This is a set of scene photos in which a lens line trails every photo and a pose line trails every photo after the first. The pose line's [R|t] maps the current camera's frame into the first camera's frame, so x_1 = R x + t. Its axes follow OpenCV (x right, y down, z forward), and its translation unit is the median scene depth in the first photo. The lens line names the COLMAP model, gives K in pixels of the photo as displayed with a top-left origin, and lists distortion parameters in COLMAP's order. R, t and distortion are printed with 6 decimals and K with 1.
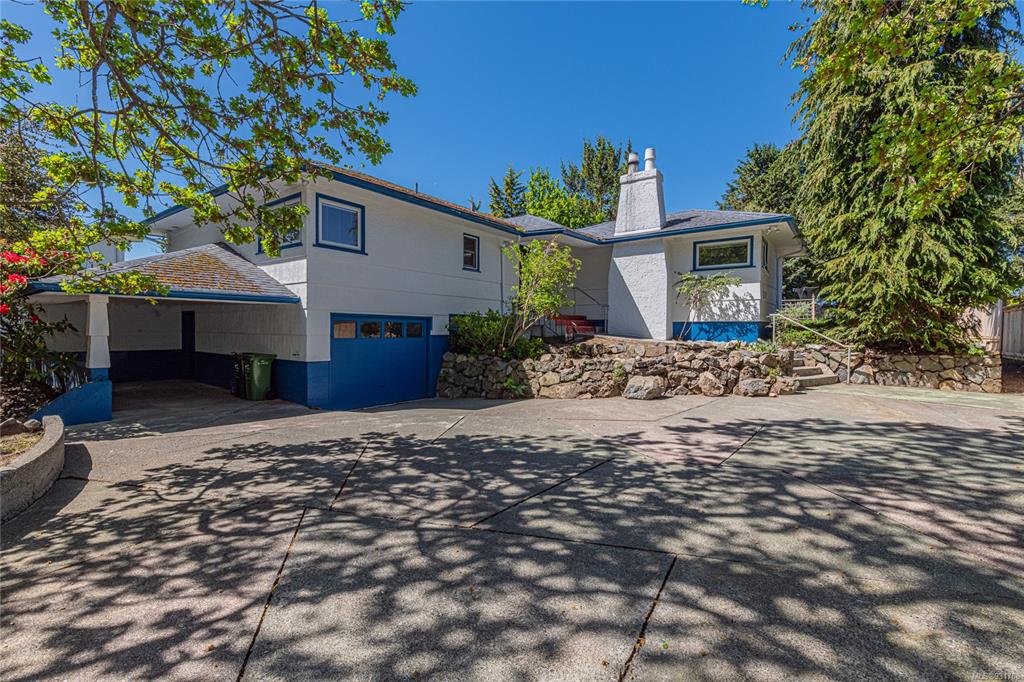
lens RADIAL K [[450.8, 0, 513.8], [0, 450.8, 339.3], [0, 0, 1]] dist [-0.007578, 0.001228]
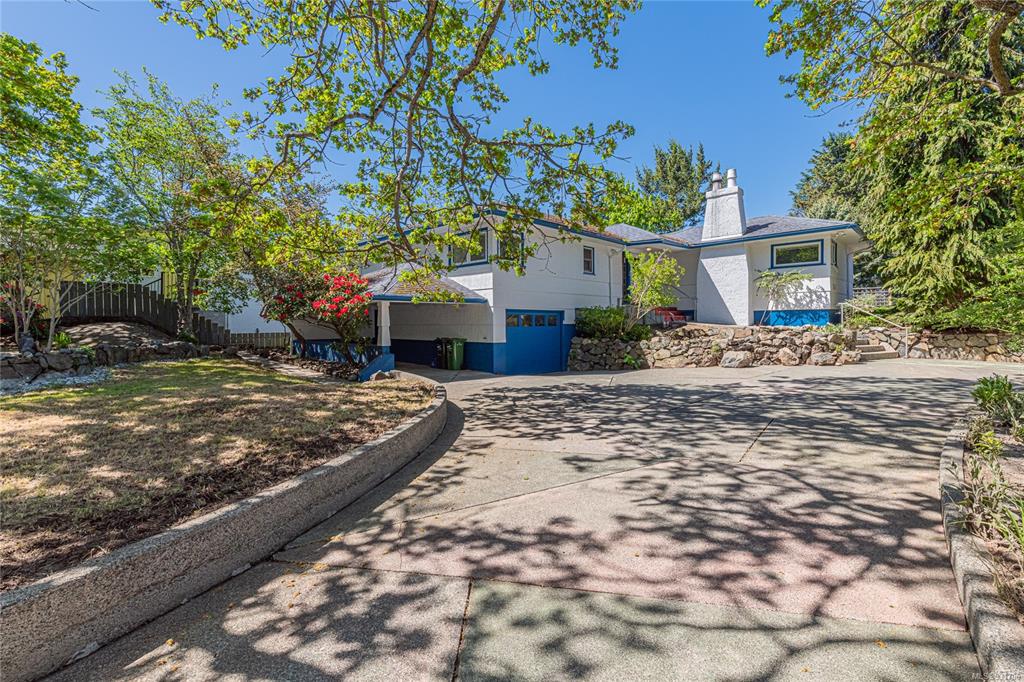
lens RADIAL K [[450.8, 0, 509.1], [0, 450.8, 330.7], [0, 0, 1]] dist [-0.007578, 0.001228]
pose [[0.990275, -0.012605, -0.138552, -0.171086], [0.012385, 0.999920, -0.002455, 0.012244], [0.138572, 0.000715, 0.990352, -0.377890]]
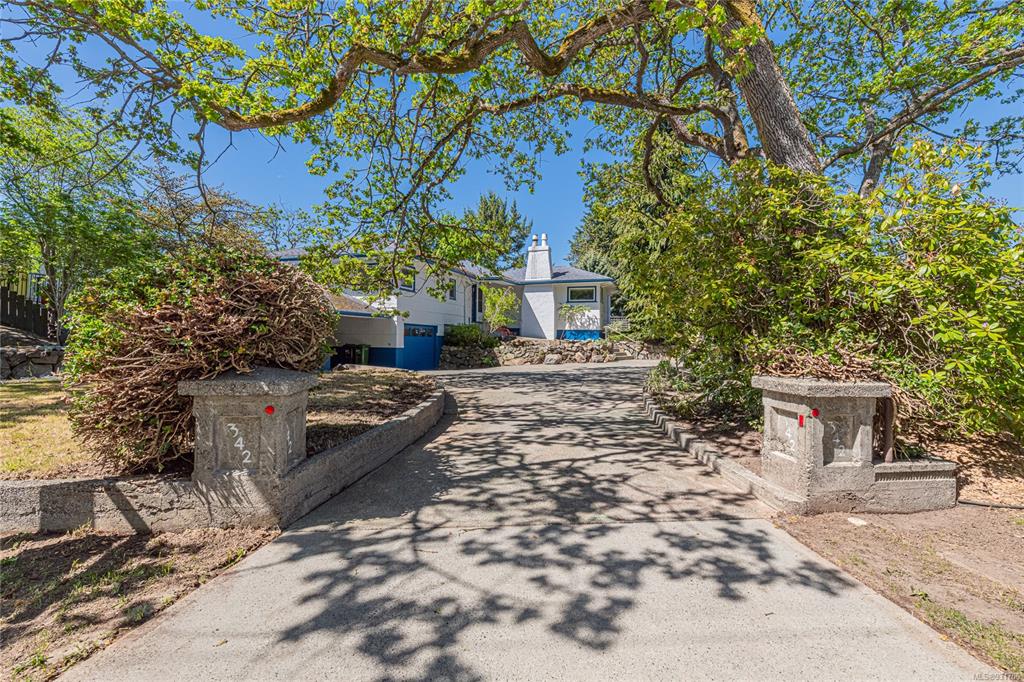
lens RADIAL K [[450.8, 0, 502.7], [0, 450.8, 336.2], [0, 0, 1]] dist [-0.007578, 0.001228]
pose [[0.957727, 0.005585, 0.287625, -0.487140], [0.001090, 0.999734, -0.023041, 0.037633], [-0.287677, 0.022381, 0.957466, -0.874141]]
